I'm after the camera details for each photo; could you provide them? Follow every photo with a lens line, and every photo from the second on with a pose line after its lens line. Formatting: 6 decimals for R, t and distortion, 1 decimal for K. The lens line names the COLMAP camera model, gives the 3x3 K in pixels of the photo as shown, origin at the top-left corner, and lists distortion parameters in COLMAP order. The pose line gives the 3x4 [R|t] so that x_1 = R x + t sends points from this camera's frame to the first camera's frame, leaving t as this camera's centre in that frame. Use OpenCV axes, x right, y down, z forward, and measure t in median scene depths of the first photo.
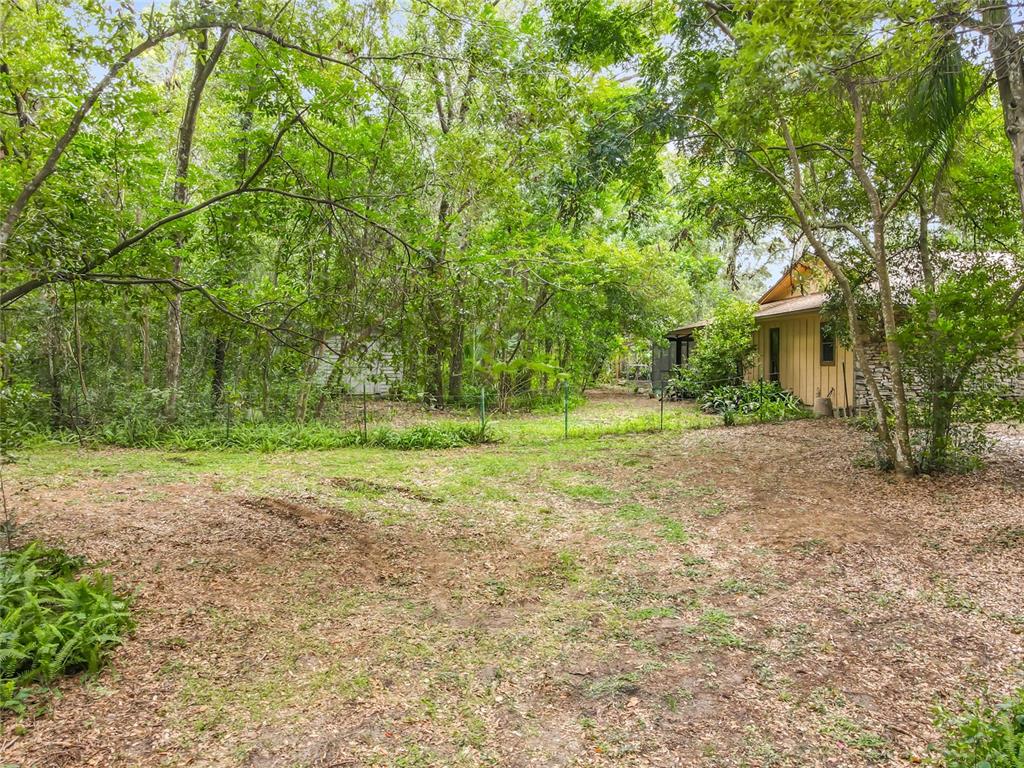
lens RADIAL K [[716.4, 0, 512.0], [0, 716.4, 384.0], [0, 0, 1]] dist [-0.000979, -0.000793]
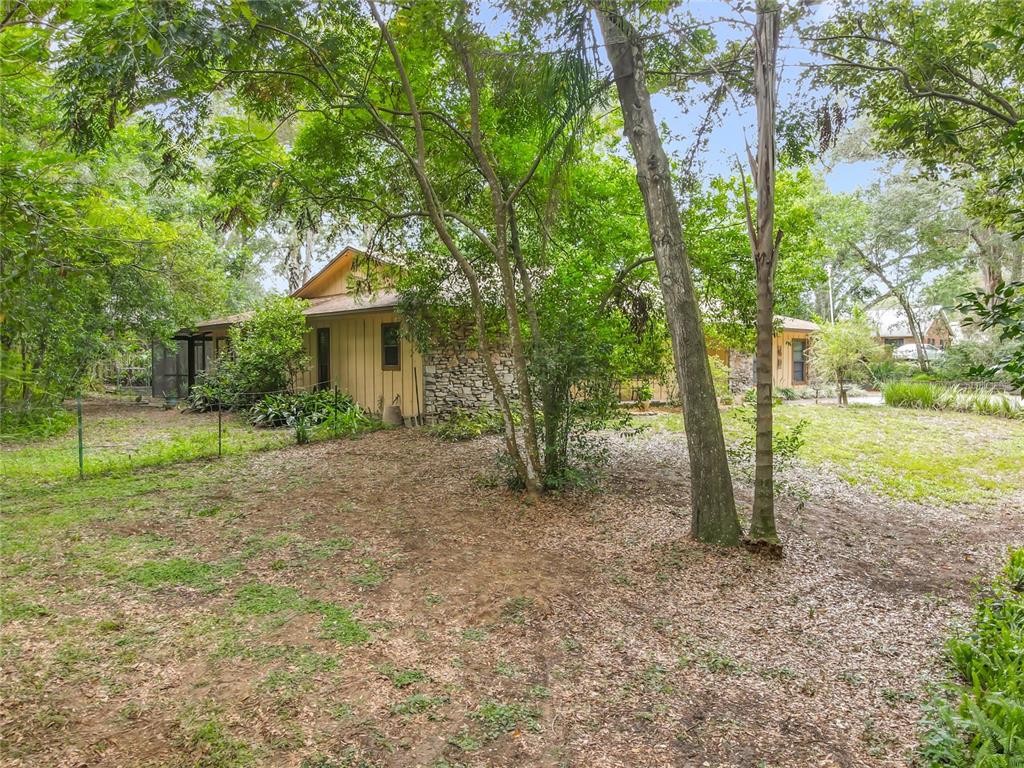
lens RADIAL K [[754.3, 0, 512.0], [0, 754.3, 384.0], [0, 0, 1]] dist [0.008460, 0.005610]
pose [[0.791448, -0.015322, 0.611044, -0.040606], [0.017453, 0.999845, 0.002465, -0.009983], [-0.610987, 0.008714, 0.791593, 0.176278]]
